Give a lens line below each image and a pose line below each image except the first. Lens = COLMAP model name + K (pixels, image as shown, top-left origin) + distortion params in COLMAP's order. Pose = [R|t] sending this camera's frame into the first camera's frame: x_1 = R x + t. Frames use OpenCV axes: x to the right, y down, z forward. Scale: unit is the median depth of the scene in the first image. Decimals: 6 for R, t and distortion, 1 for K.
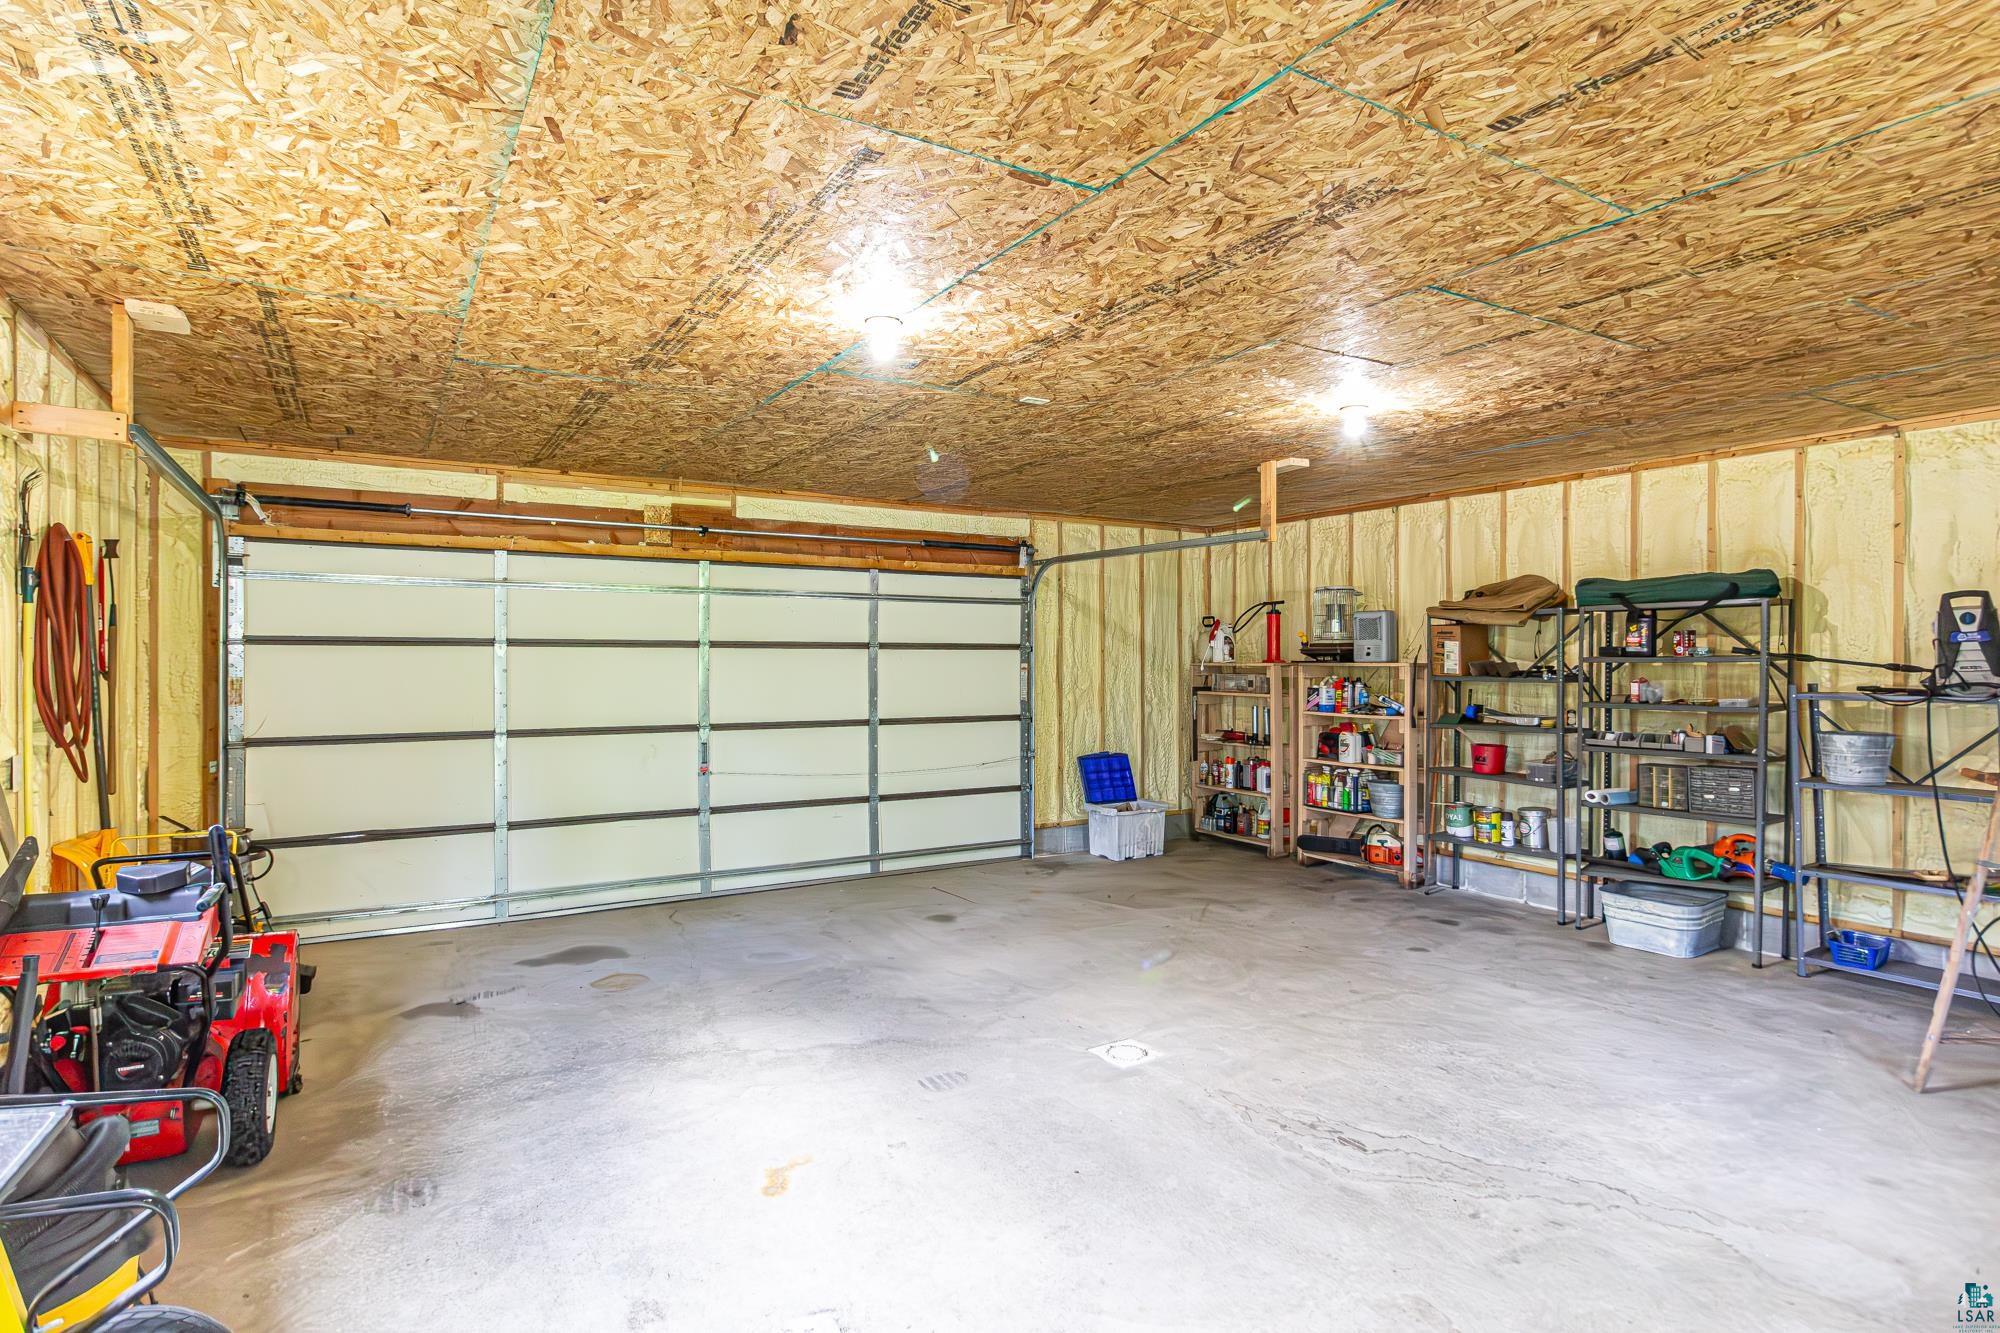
lens RADIAL K [[1066.9, 0, 999.8], [0, 1066.9, 655.0], [0, 0, 1]] dist [-0.001469, 0.001241]
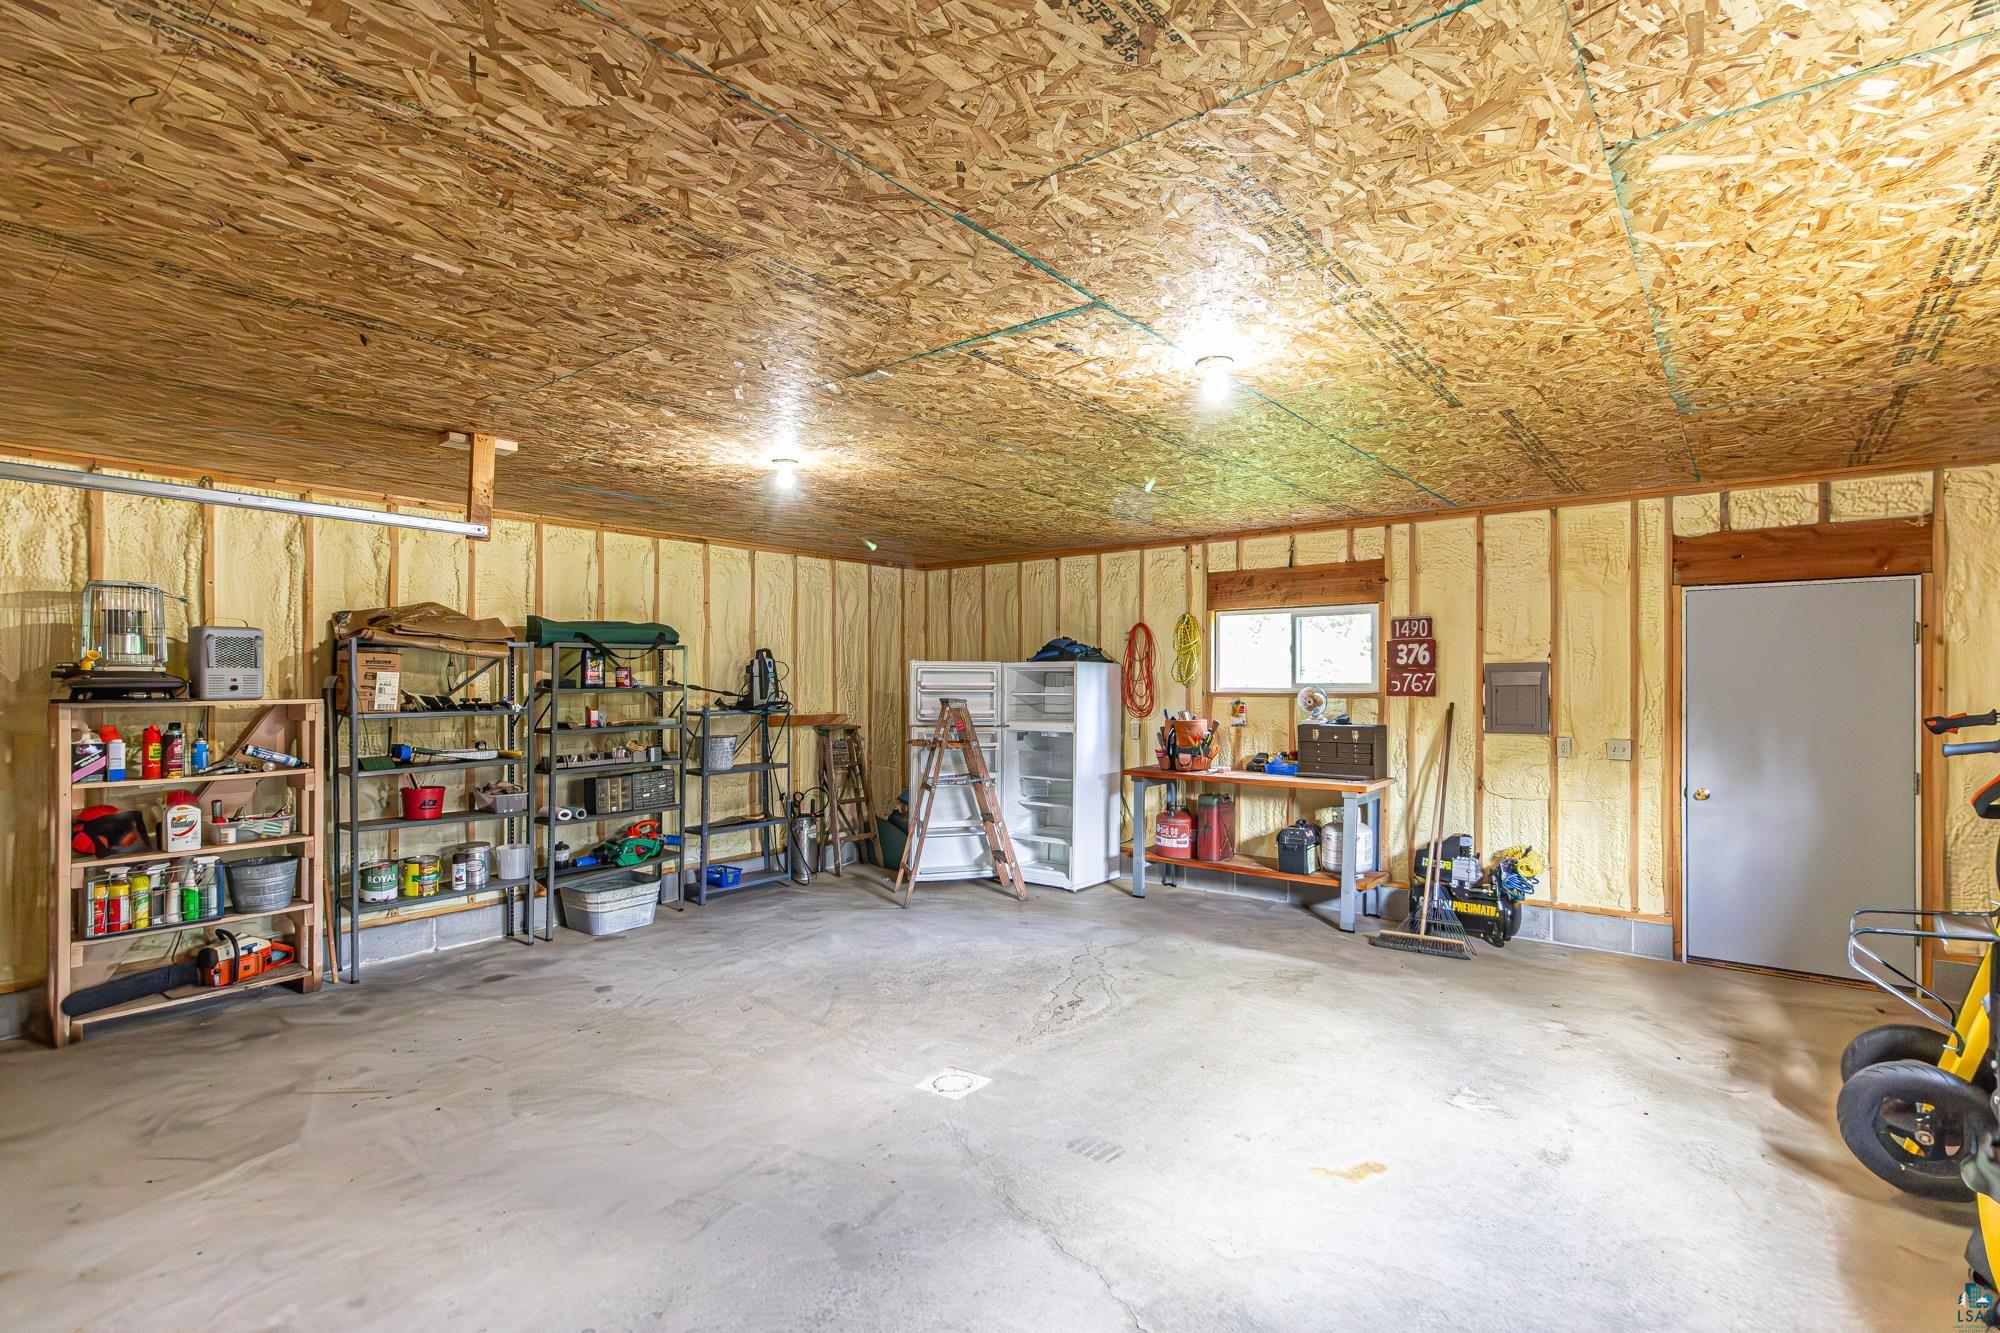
lens RADIAL K [[936.0, 0, 1043.8], [0, 936.0, 682.0], [0, 0, 1]] dist [-0.003725, 0.003666]
pose [[-0.378703, -0.001420, 0.925517, -0.731400], [0.002119, 0.999995, 0.002401, -0.009136], [-0.925516, 0.002871, -0.378698, 1.251587]]
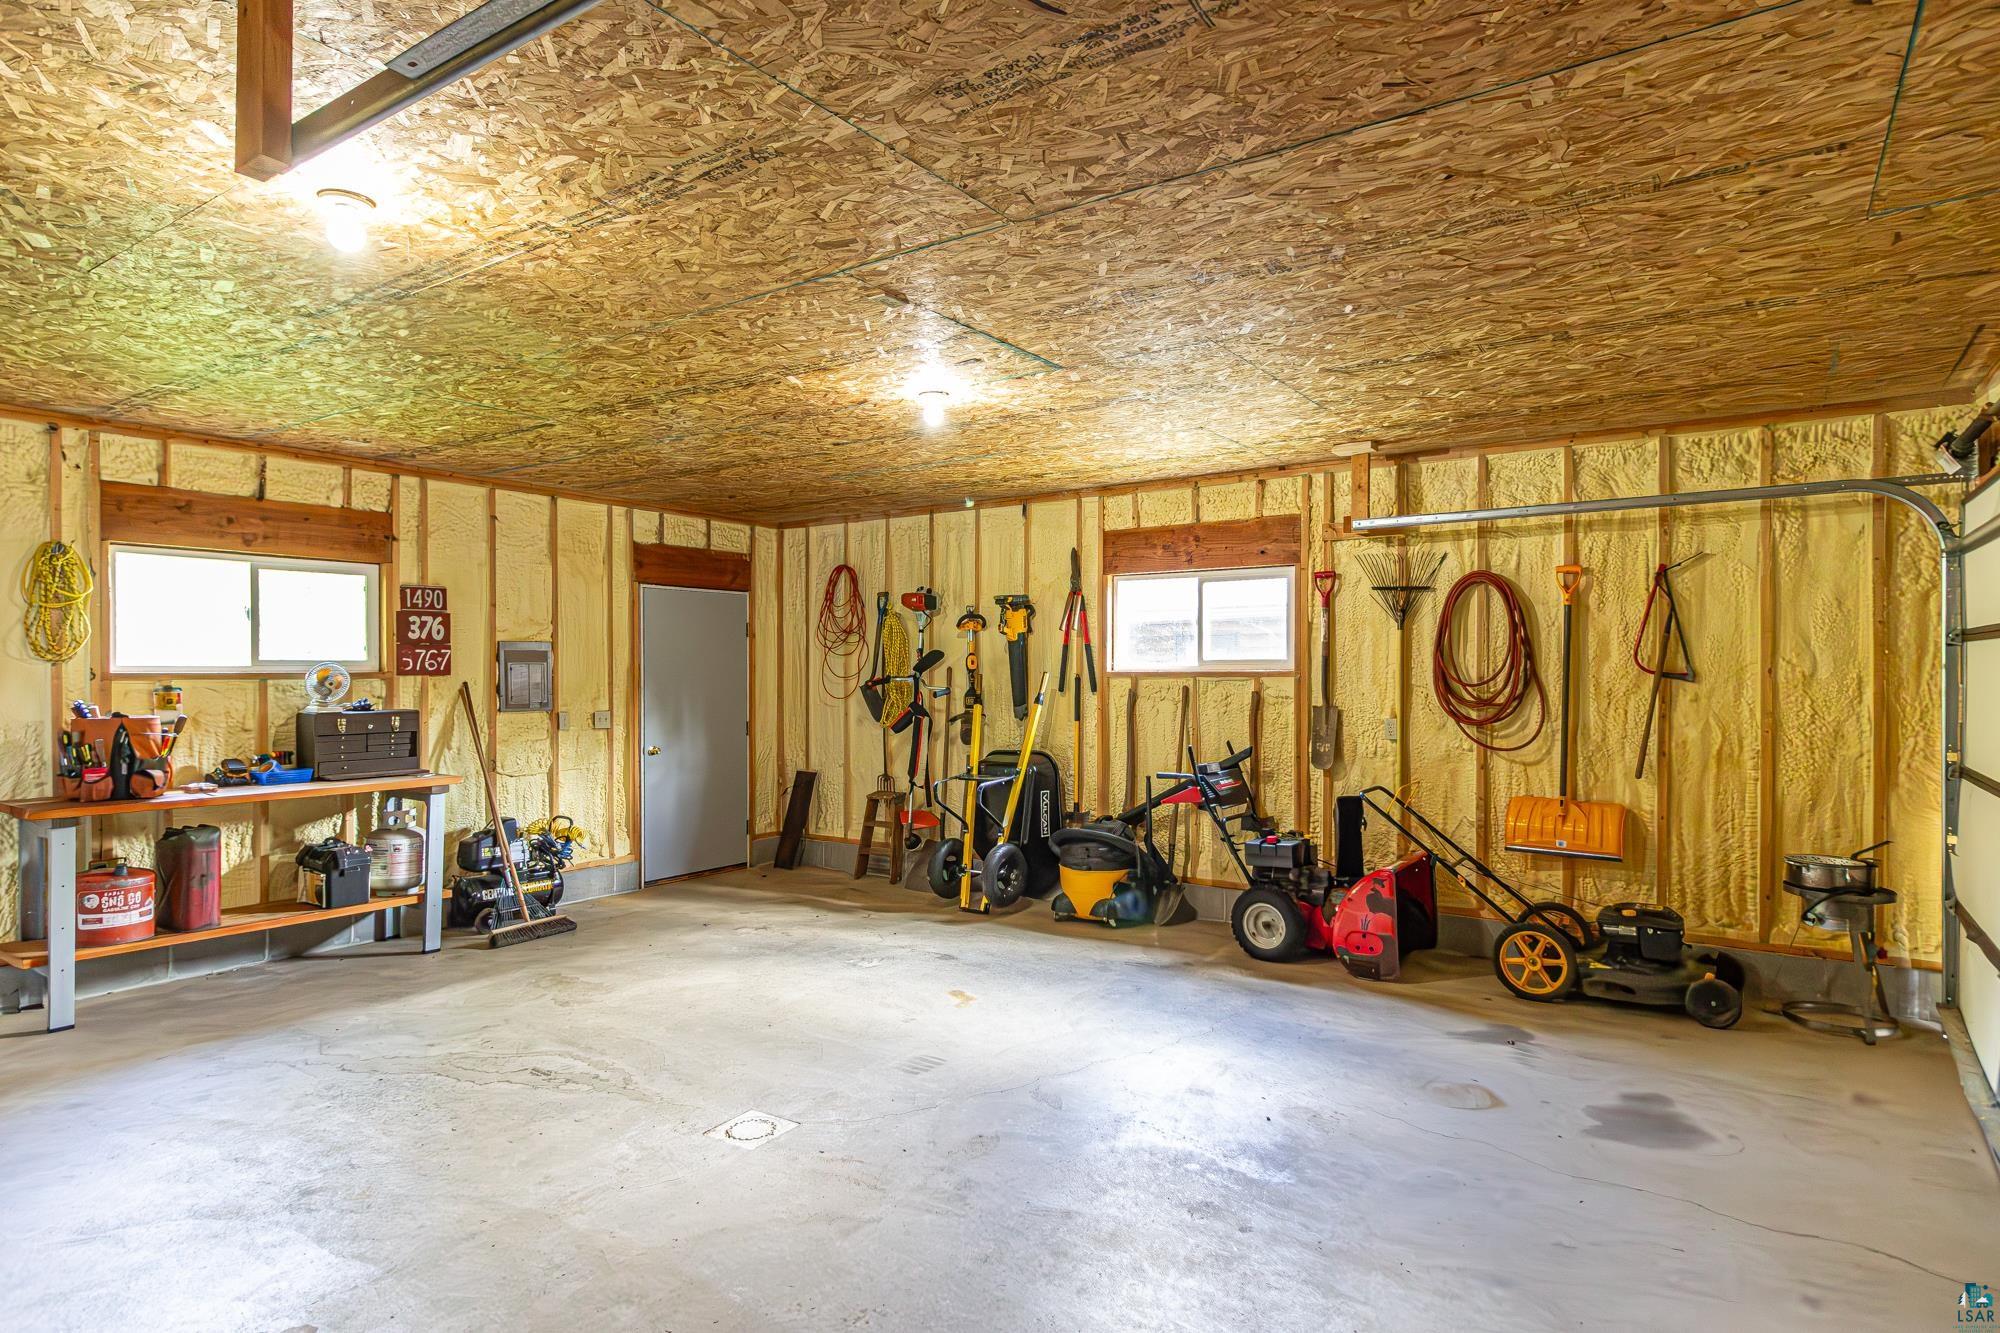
lens RADIAL K [[1066.9, 0, 1018.3], [0, 1066.9, 676.2], [0, 0, 1]] dist [-0.001469, 0.001241]
pose [[-0.906718, 0.003159, -0.421727, 0.279938], [0.001529, 0.999990, 0.004203, 0.013960], [0.421736, 0.003166, -0.906713, 1.841253]]
